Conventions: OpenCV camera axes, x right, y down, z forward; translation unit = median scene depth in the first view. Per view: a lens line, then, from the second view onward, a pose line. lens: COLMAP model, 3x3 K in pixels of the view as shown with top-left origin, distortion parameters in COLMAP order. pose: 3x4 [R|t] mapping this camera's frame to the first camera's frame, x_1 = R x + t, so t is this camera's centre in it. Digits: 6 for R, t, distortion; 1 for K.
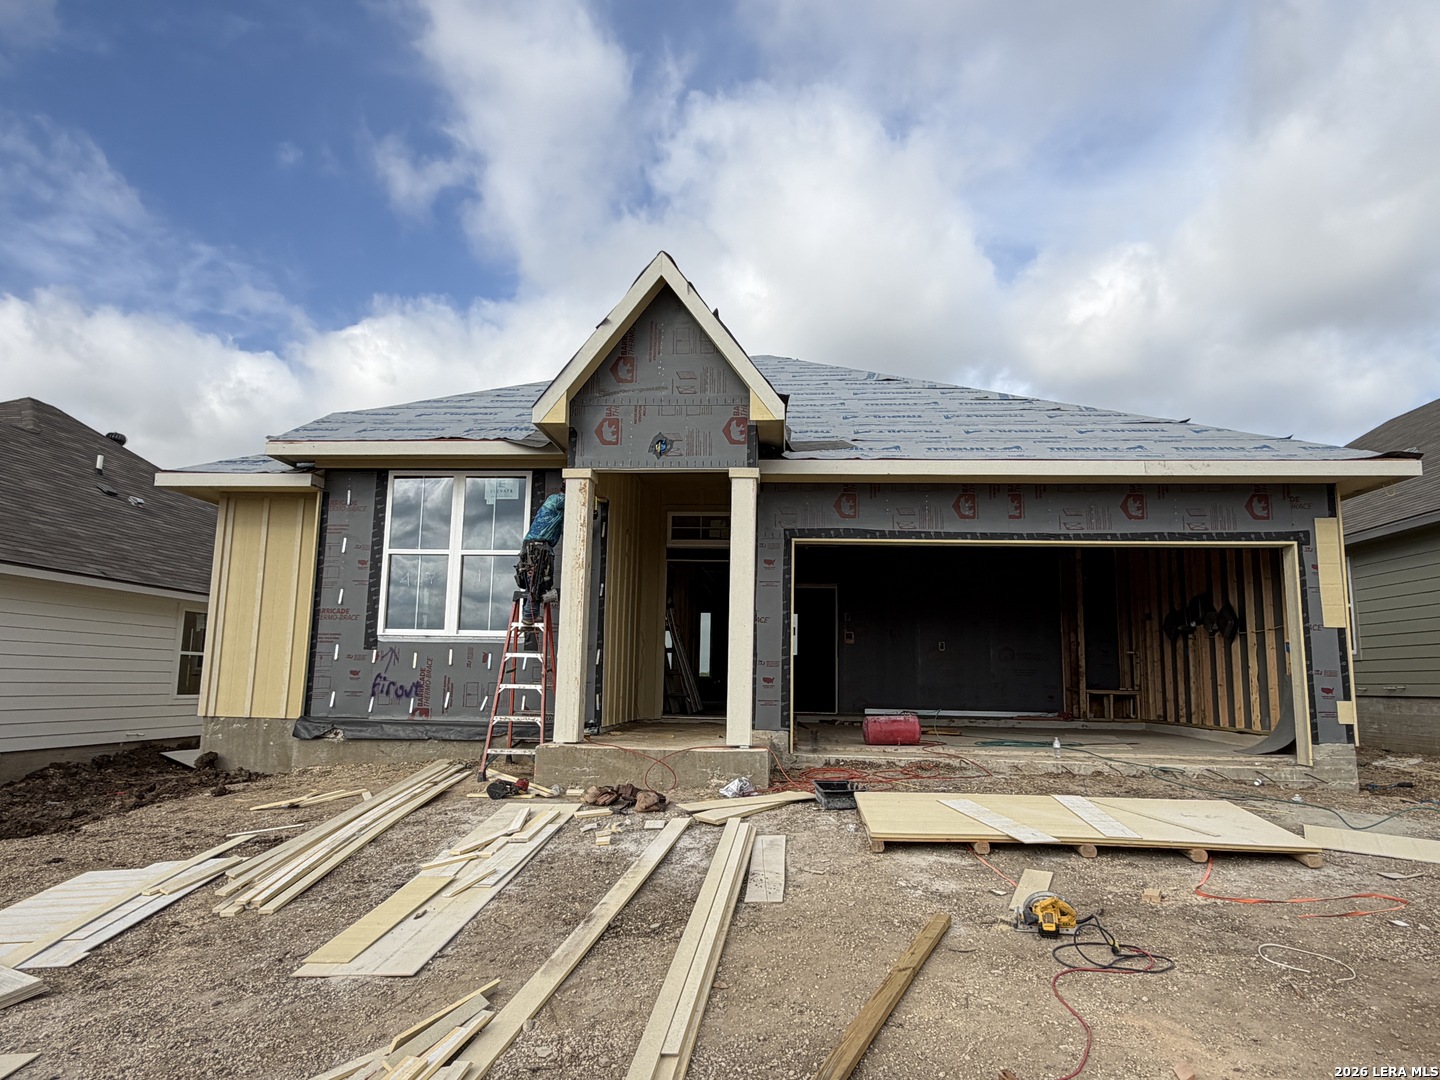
lens RADIAL K [[927.6, 0, 725.6], [0, 927.6, 548.4], [0, 0, 1]] dist [-0.001193, -0.001923]
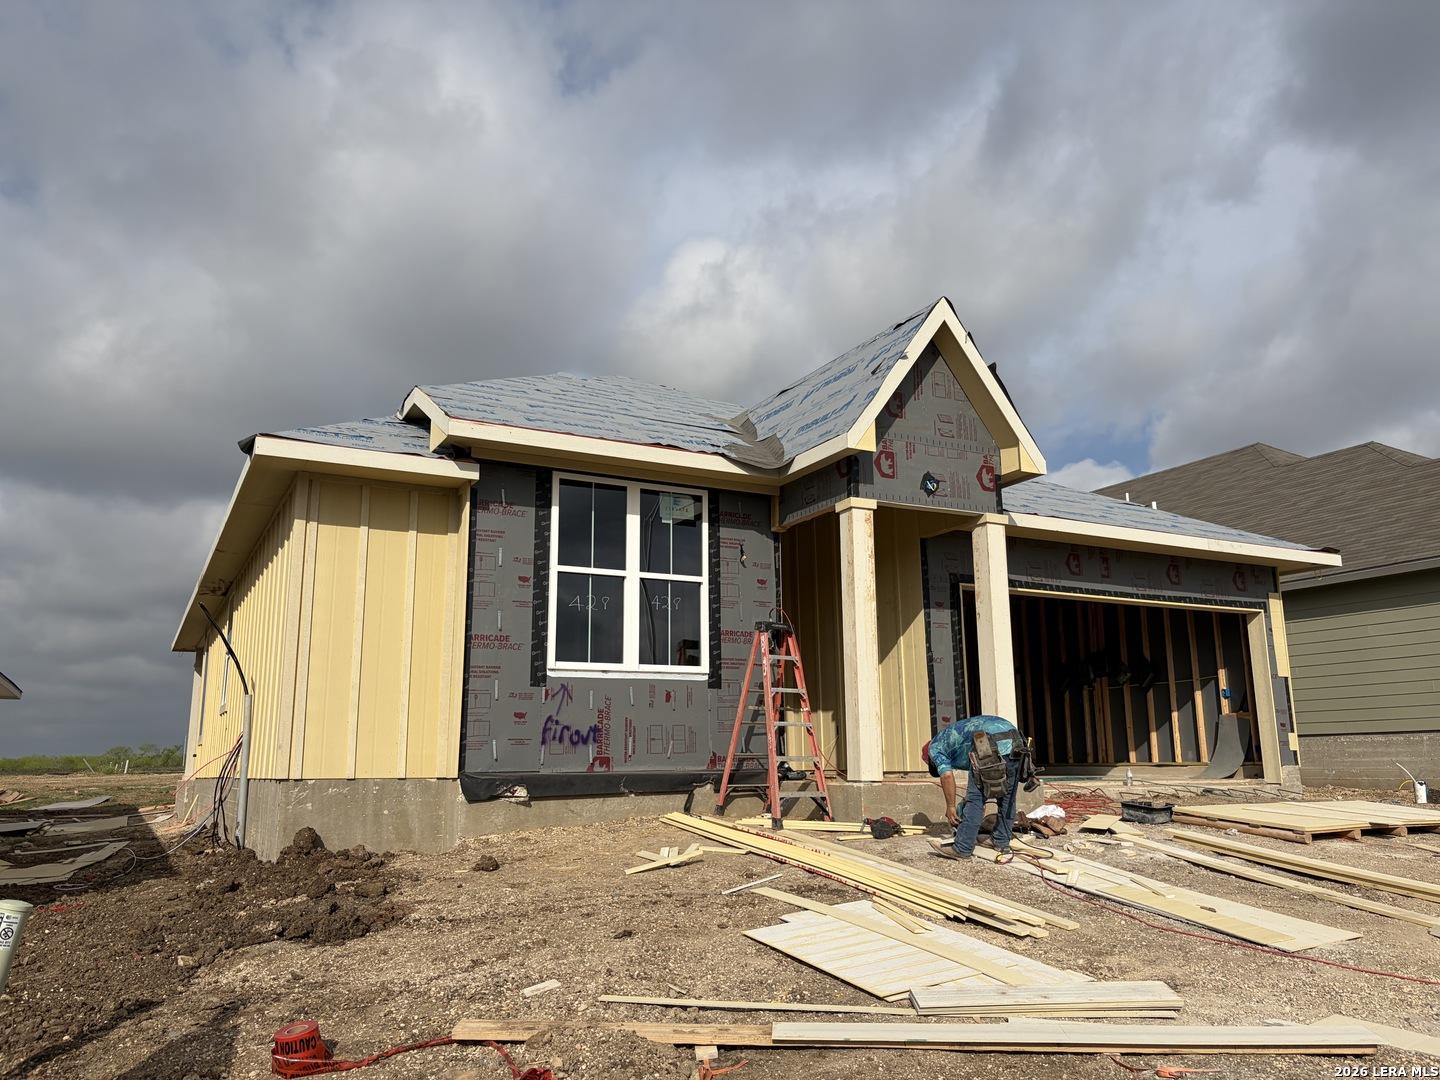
lens RADIAL K [[1064.0, 0, 755.0], [0, 1064.0, 535.5], [0, 0, 1]] dist [0.047731, -0.058419]
pose [[0.844456, 0.085317, 0.528786, -0.752796], [-0.050718, 0.995533, -0.079630, 0.043135], [-0.533218, 0.040425, 0.845012, 0.101959]]
